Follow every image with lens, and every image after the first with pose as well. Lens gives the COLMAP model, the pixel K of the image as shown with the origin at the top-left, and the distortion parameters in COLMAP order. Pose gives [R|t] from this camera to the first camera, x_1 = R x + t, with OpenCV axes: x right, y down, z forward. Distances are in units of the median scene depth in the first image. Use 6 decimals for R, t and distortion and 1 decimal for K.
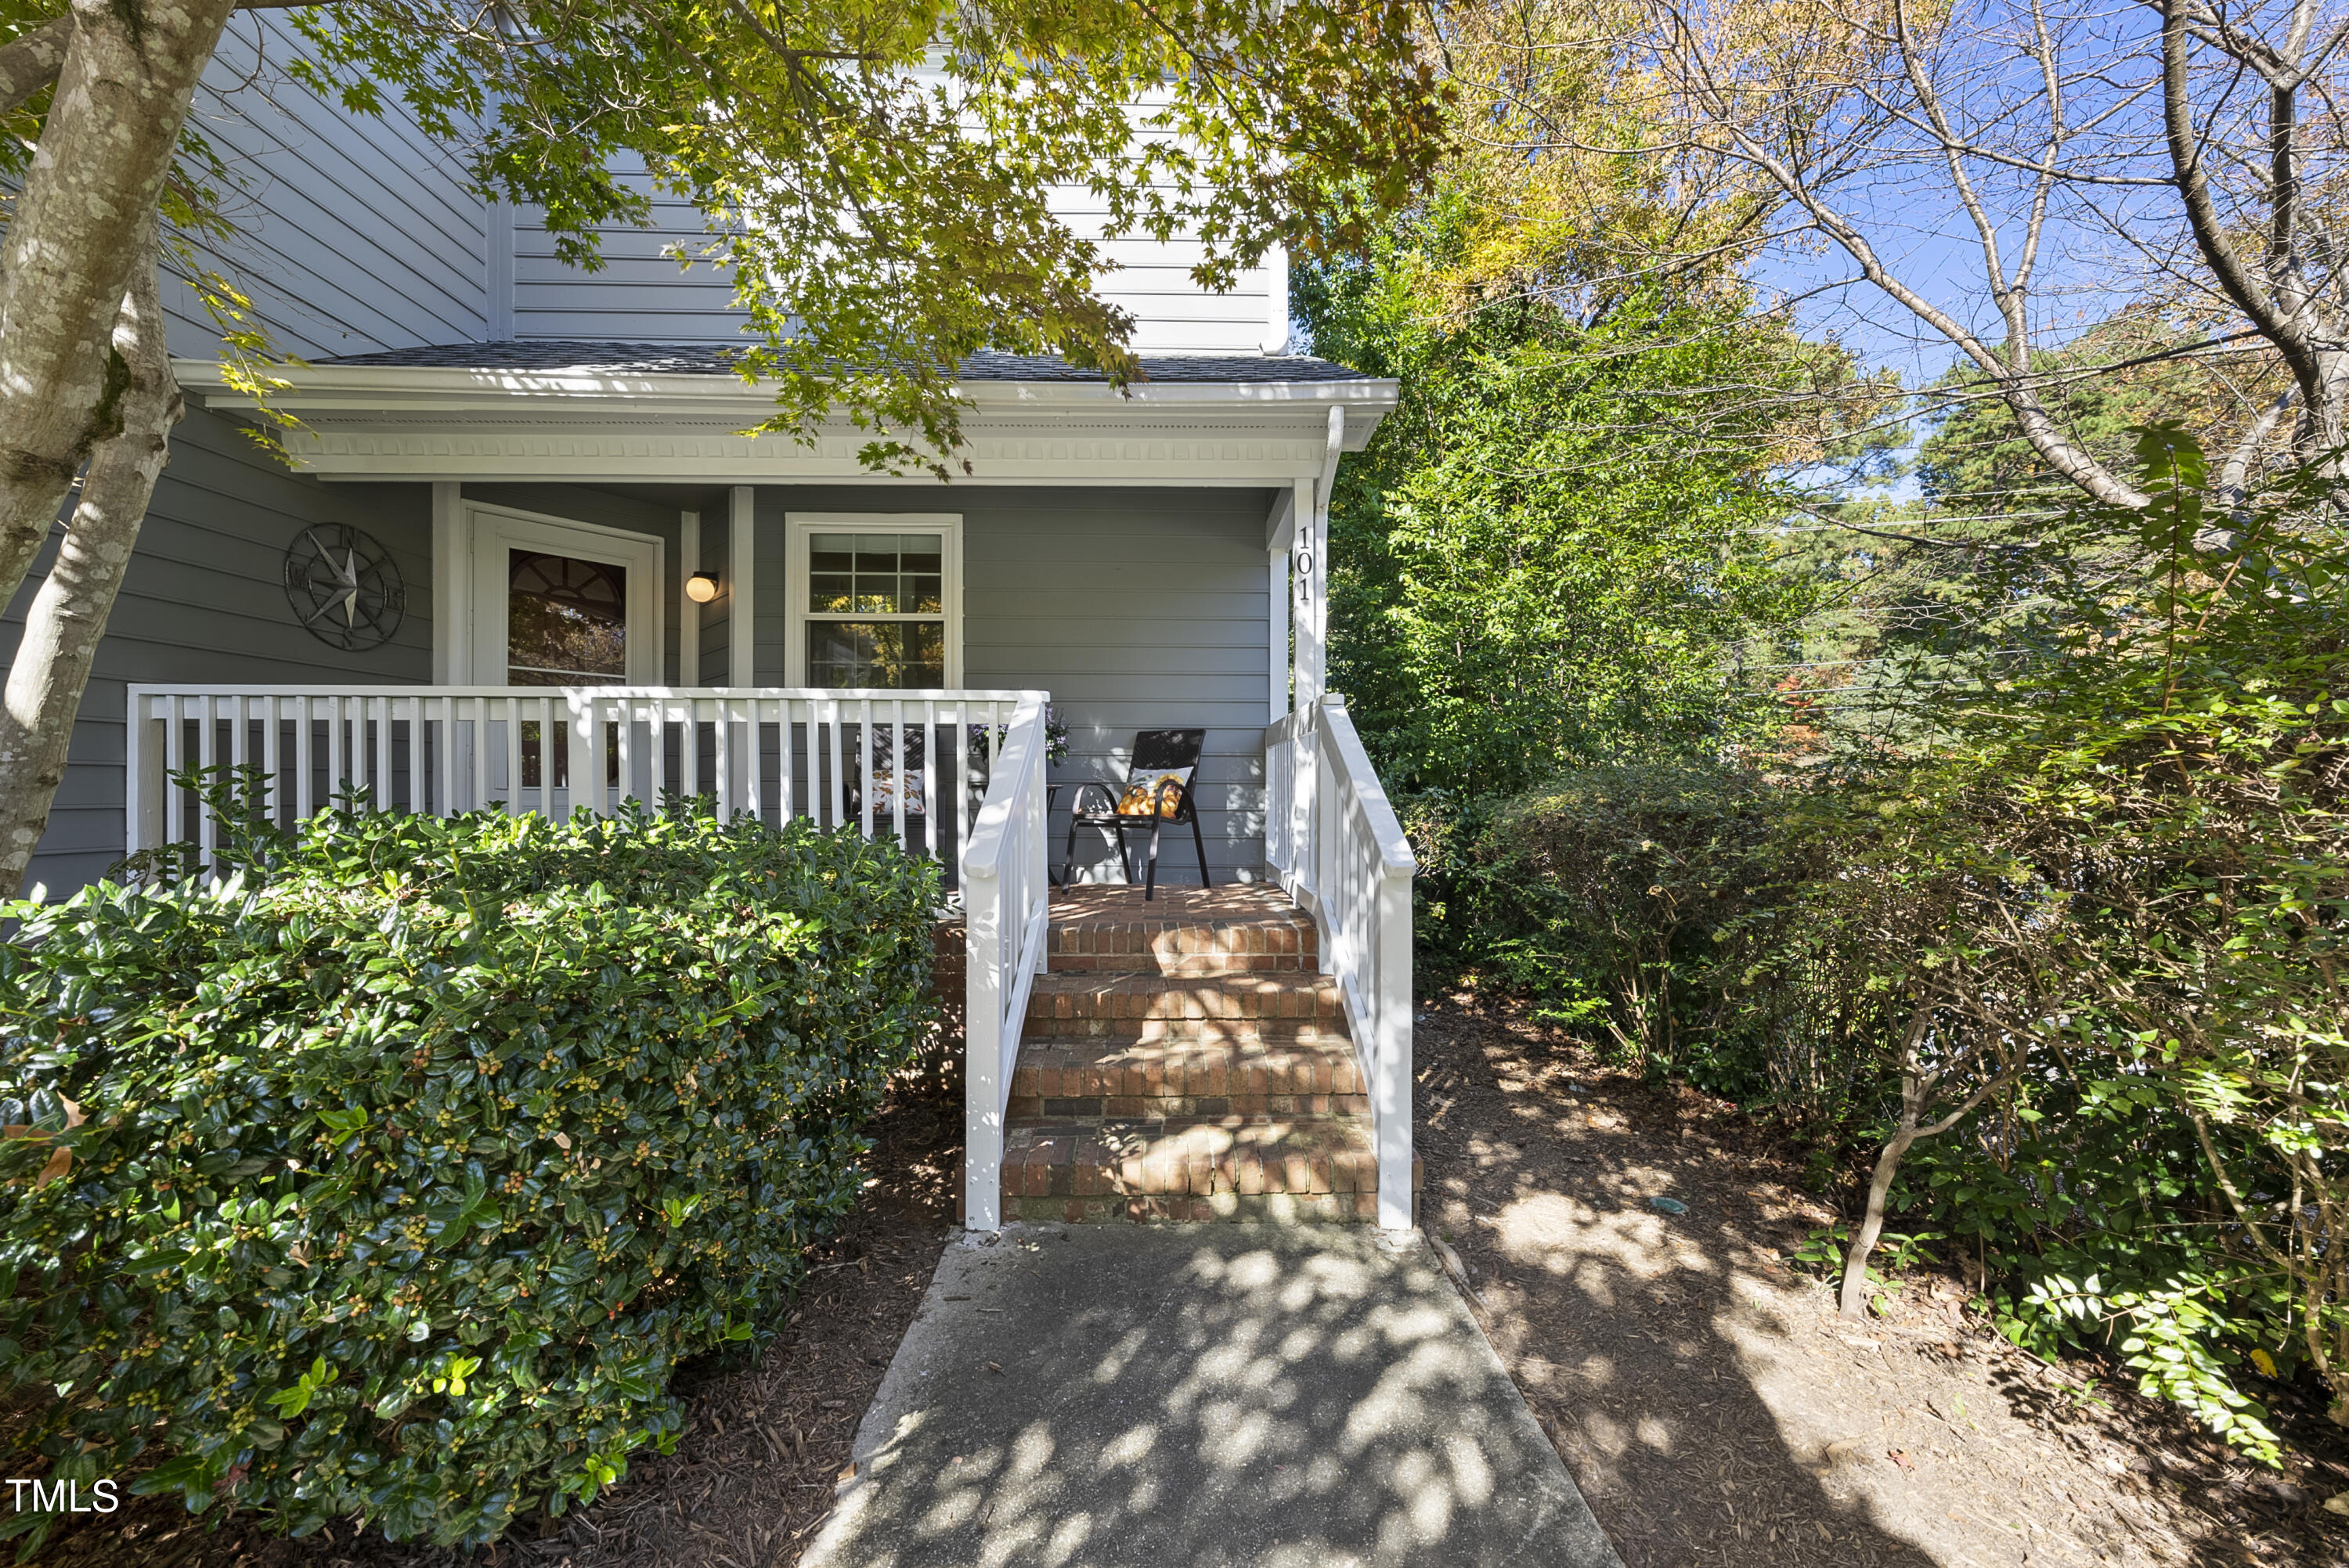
lens RADIAL K [[864.5, 0, 1183.0], [0, 864.5, 779.2], [0, 0, 1]] dist [-0.000894, 0.001595]
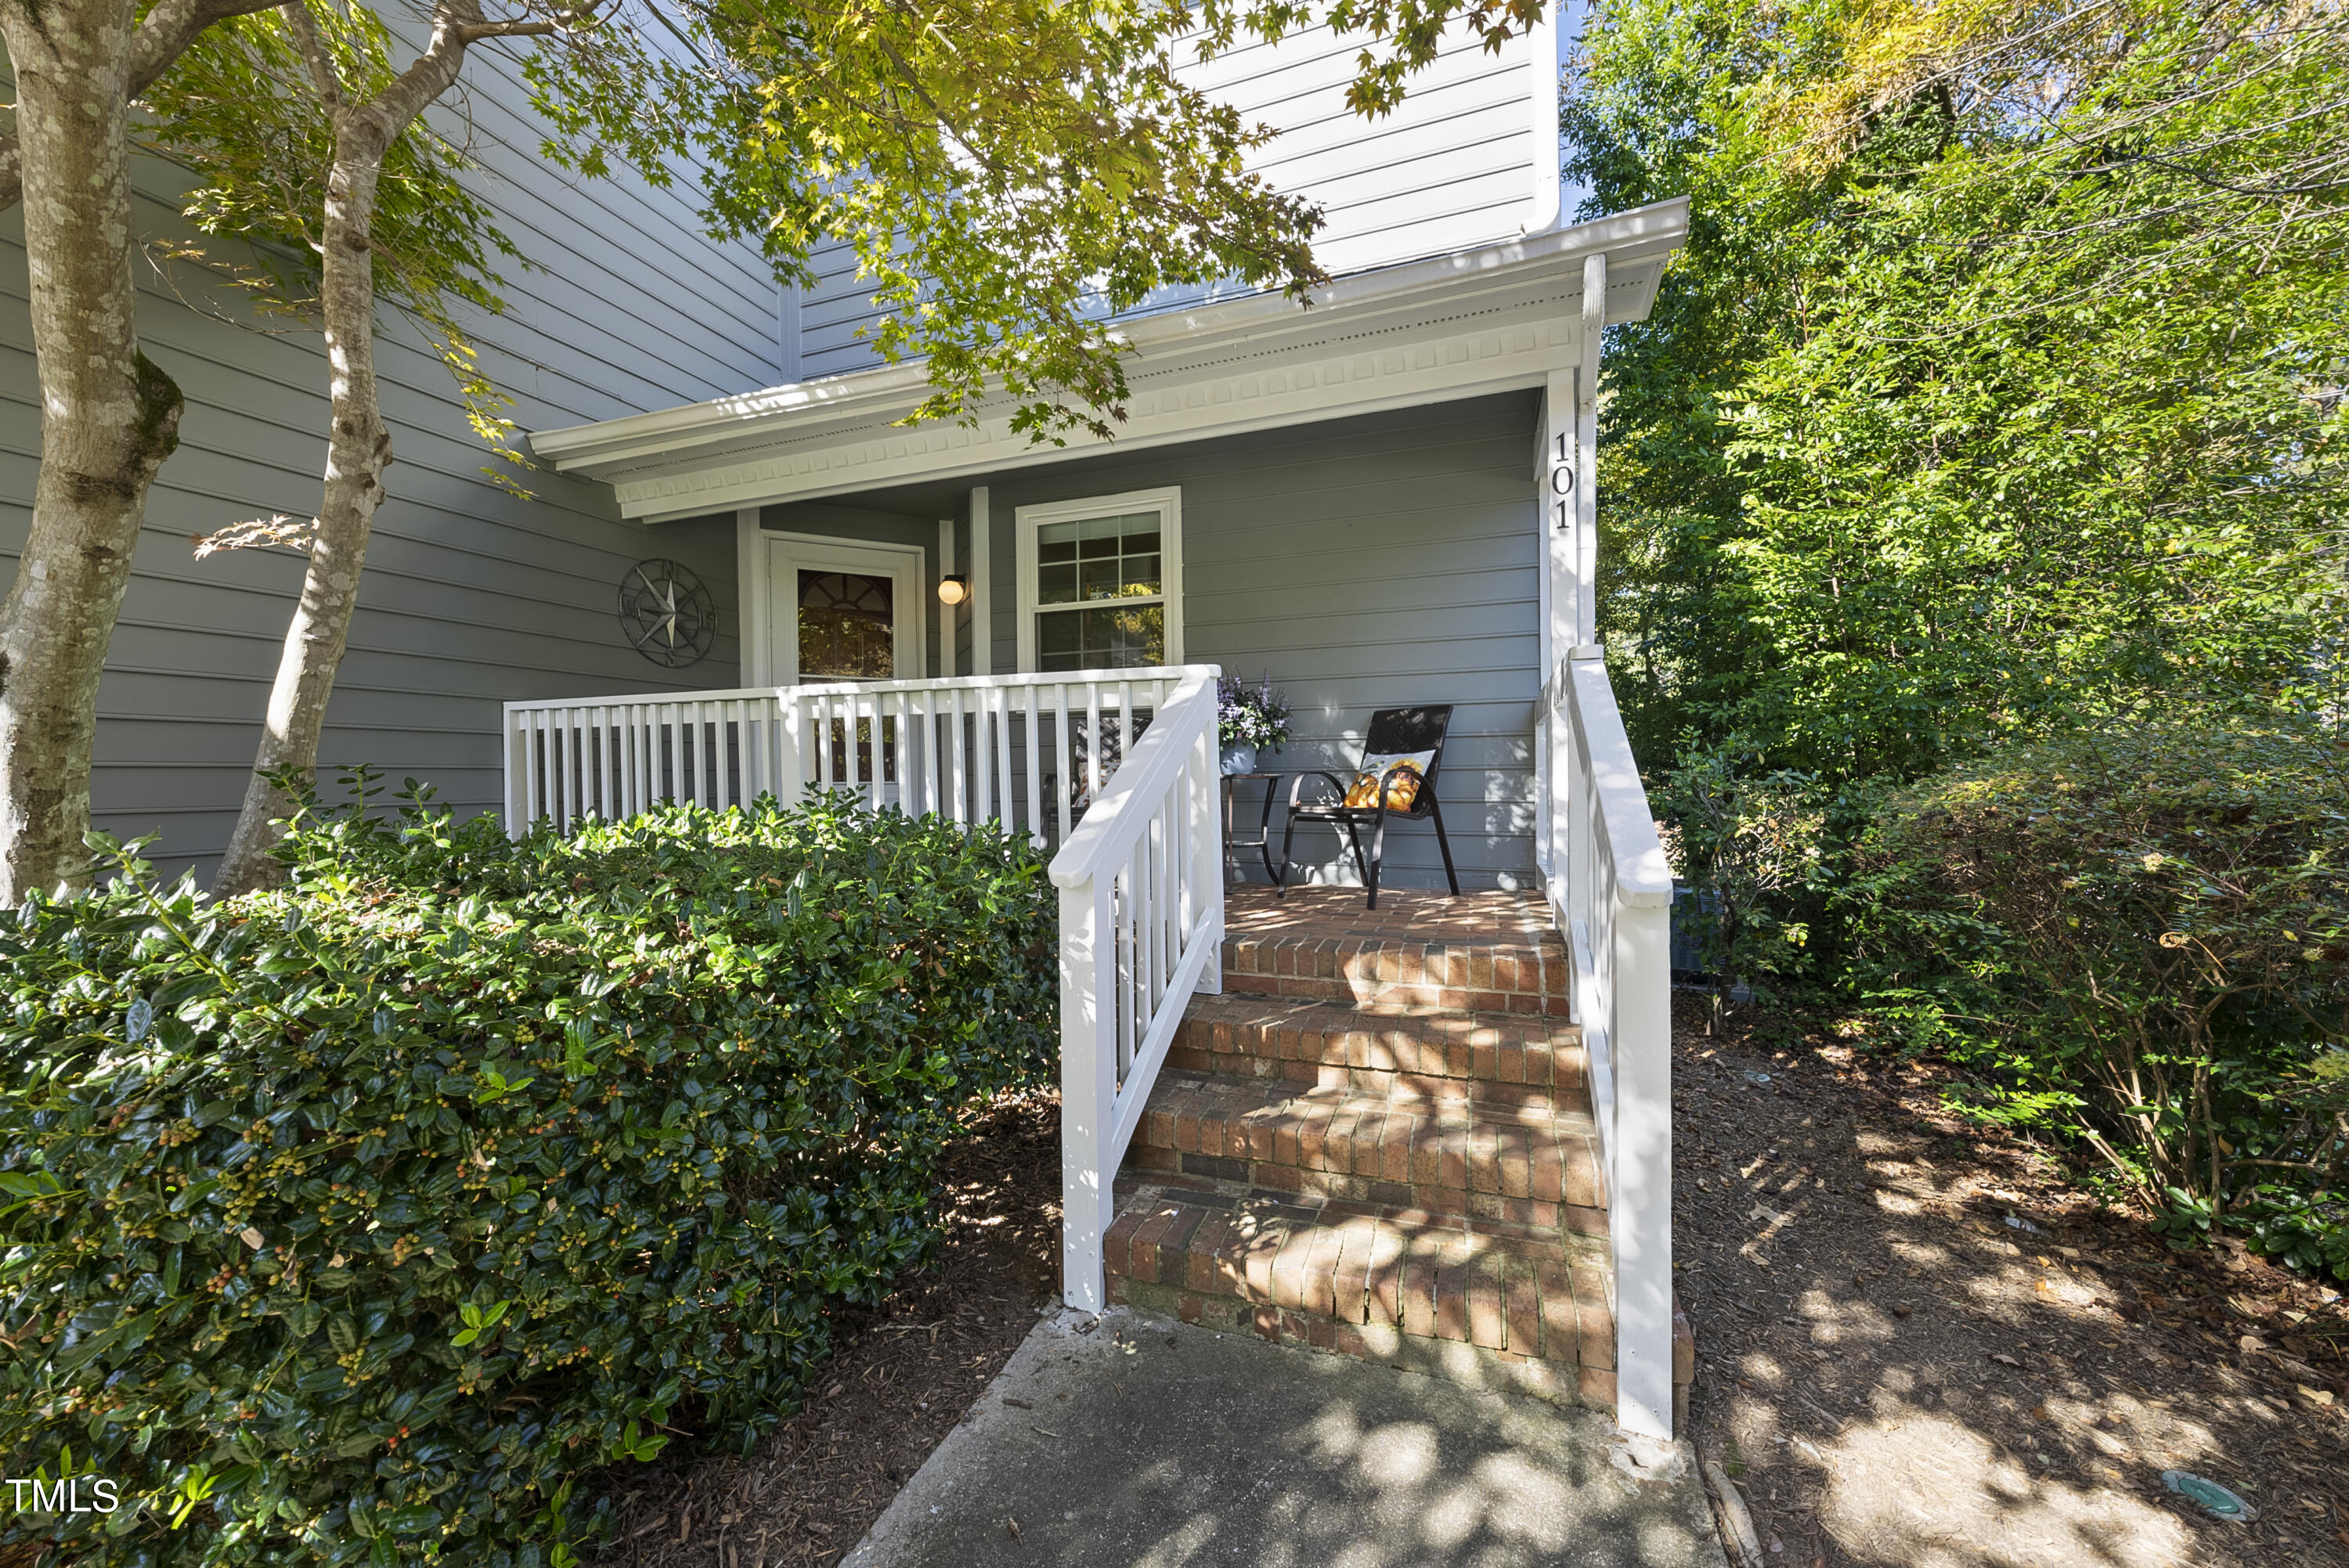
lens RADIAL K [[864.5, 0, 1183.0], [0, 864.5, 779.2], [0, 0, 1]] dist [-0.000894, 0.001595]
pose [[0.934253, -0.011762, -0.356416, 0.111813], [0.016025, 0.999831, 0.009011, 0.003027], [0.356250, -0.014130, 0.934284, 0.181586]]
